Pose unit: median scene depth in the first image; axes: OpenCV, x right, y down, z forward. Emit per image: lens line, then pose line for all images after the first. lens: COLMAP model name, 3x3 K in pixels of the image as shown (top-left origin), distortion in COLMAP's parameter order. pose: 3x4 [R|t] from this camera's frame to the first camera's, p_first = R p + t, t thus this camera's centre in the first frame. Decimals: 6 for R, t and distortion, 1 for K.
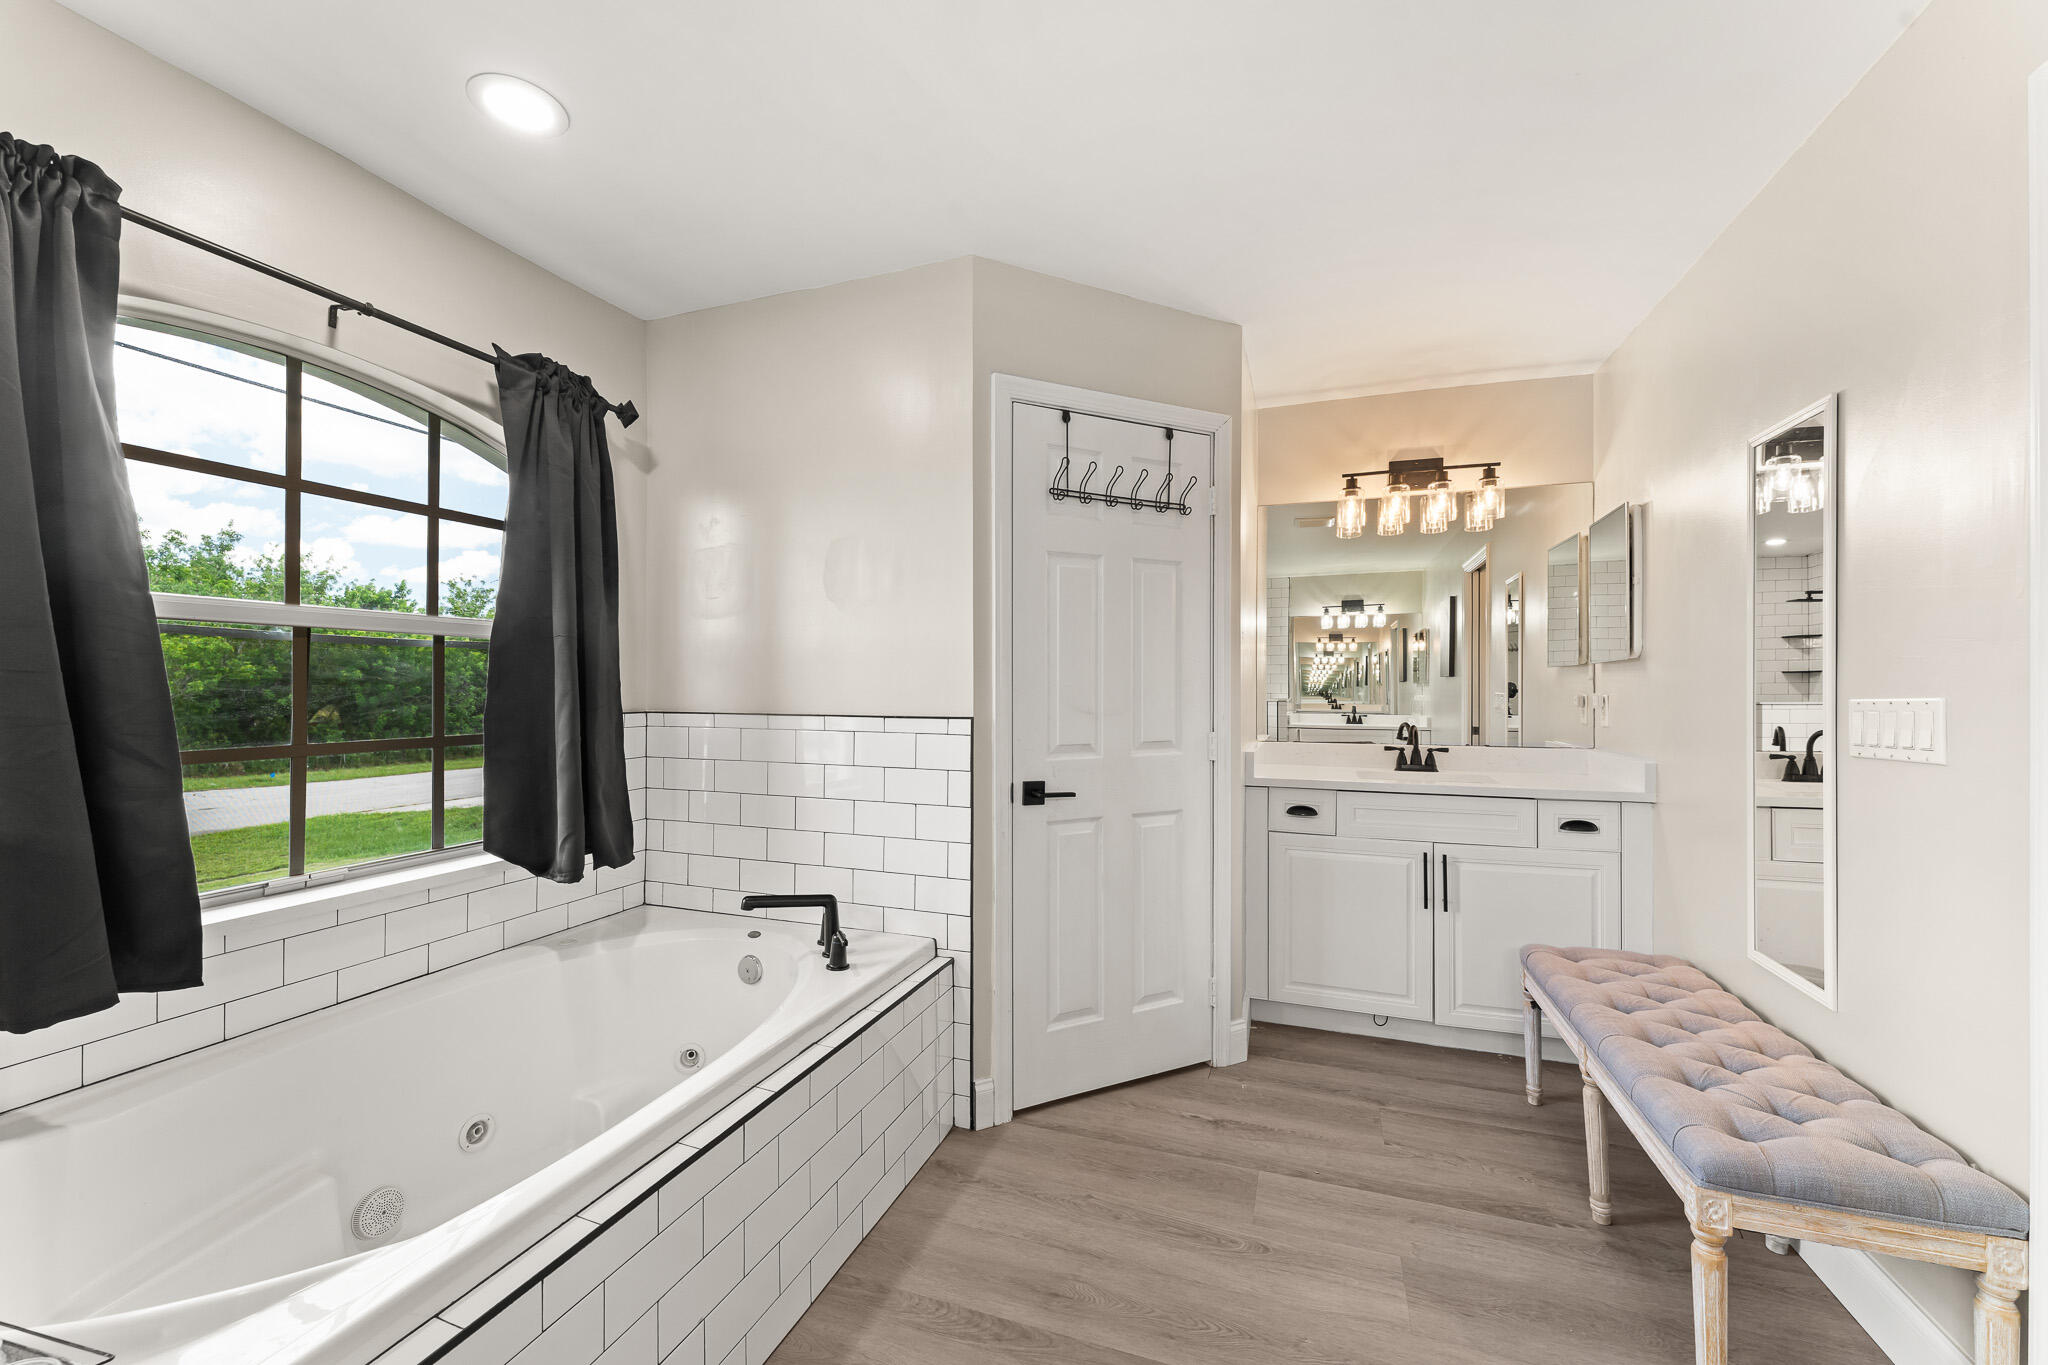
lens RADIAL K [[765.1, 0, 1033.0], [0, 765.1, 686.0], [0, 0, 1]] dist [0.000455, 0.000041]
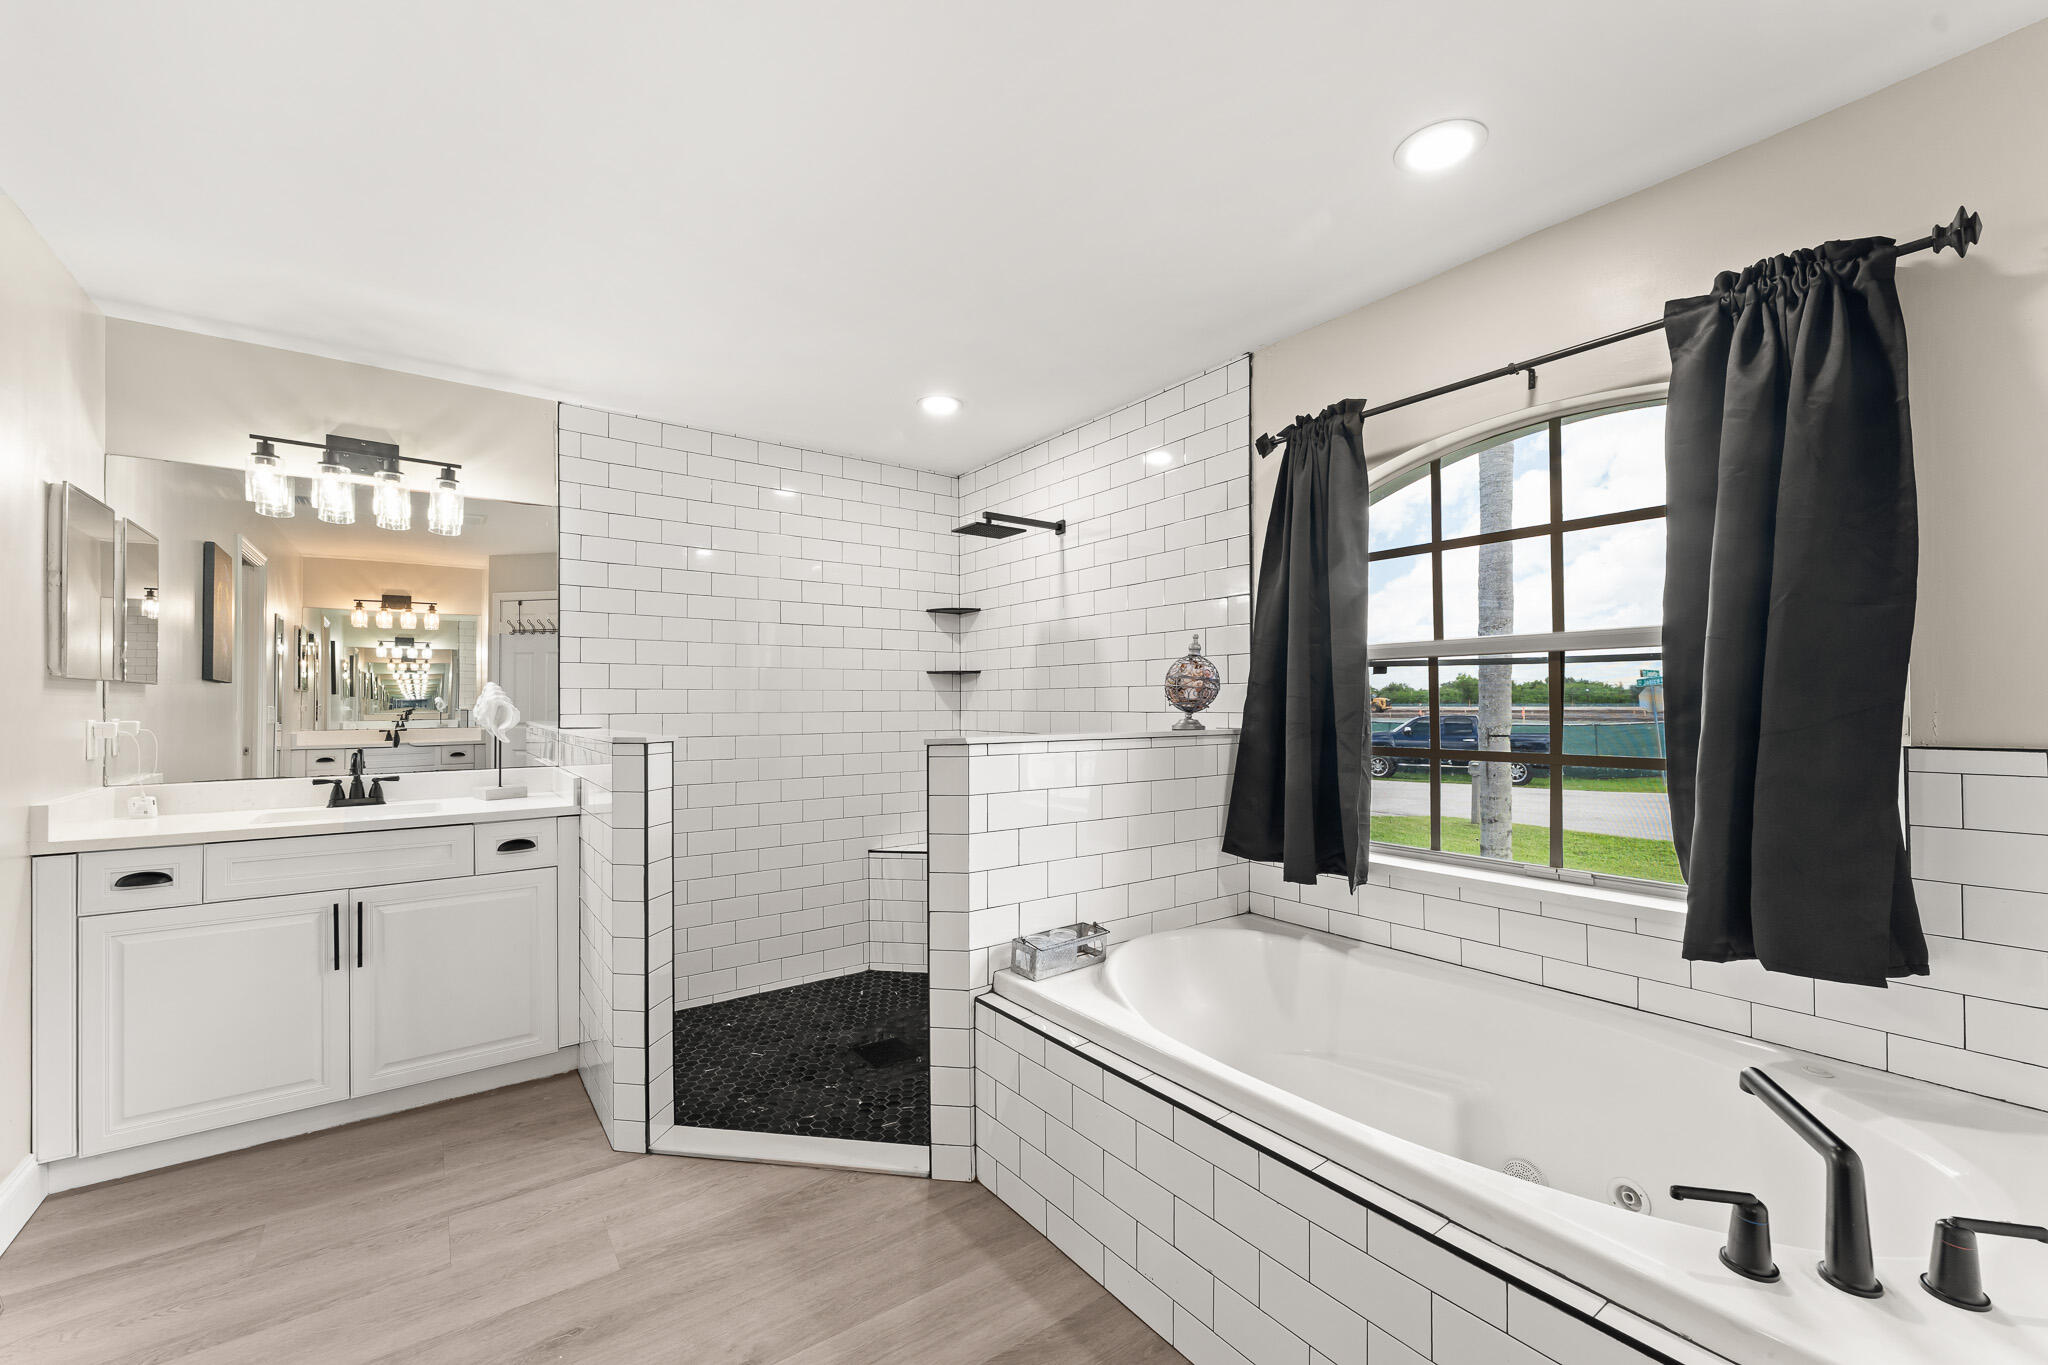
lens RADIAL K [[824.2, 0, 1029.2], [0, 824.2, 690.9], [0, 0, 1]] dist [-0.003595, 0.000212]
pose [[0.550774, 0.006026, 0.834633, 0.149193], [-0.000029, 0.999974, -0.007201, -0.009600], [-0.834655, 0.003942, 0.550759, -0.127113]]
